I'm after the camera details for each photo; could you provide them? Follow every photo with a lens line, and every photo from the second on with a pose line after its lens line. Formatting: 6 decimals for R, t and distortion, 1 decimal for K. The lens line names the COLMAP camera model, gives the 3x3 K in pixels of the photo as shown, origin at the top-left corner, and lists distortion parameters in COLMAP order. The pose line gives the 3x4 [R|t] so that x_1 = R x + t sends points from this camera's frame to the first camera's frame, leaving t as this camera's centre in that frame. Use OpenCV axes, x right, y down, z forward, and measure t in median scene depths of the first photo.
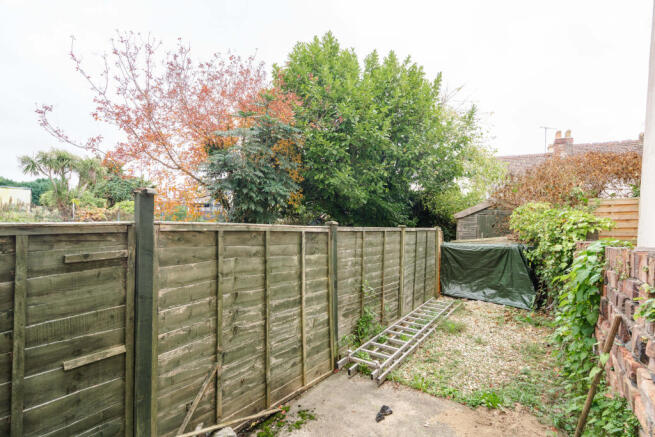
lens RADIAL K [[318.4, 0, 328.1], [0, 318.4, 238.9], [0, 0, 1]] dist [-0.003367, 0.000048]
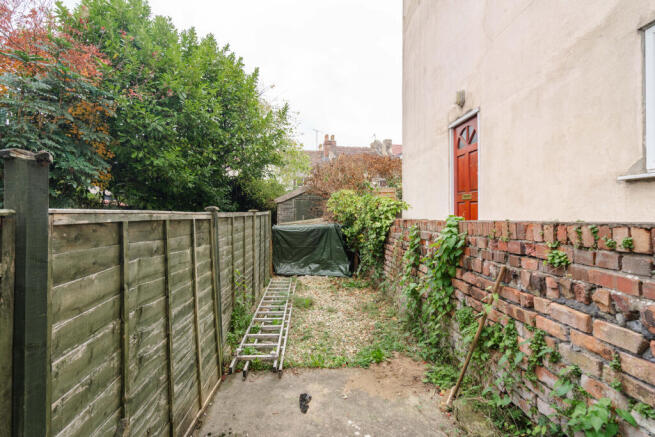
lens RADIAL K [[308.9, 0, 328.2], [0, 308.9, 209.7], [0, 0, 1]] dist [-0.000651, 0.000650]
pose [[0.803762, -0.019903, 0.594617, -0.205642], [0.046526, 0.998482, -0.029469, -0.005865], [-0.593128, 0.051351, 0.803469, 0.107262]]
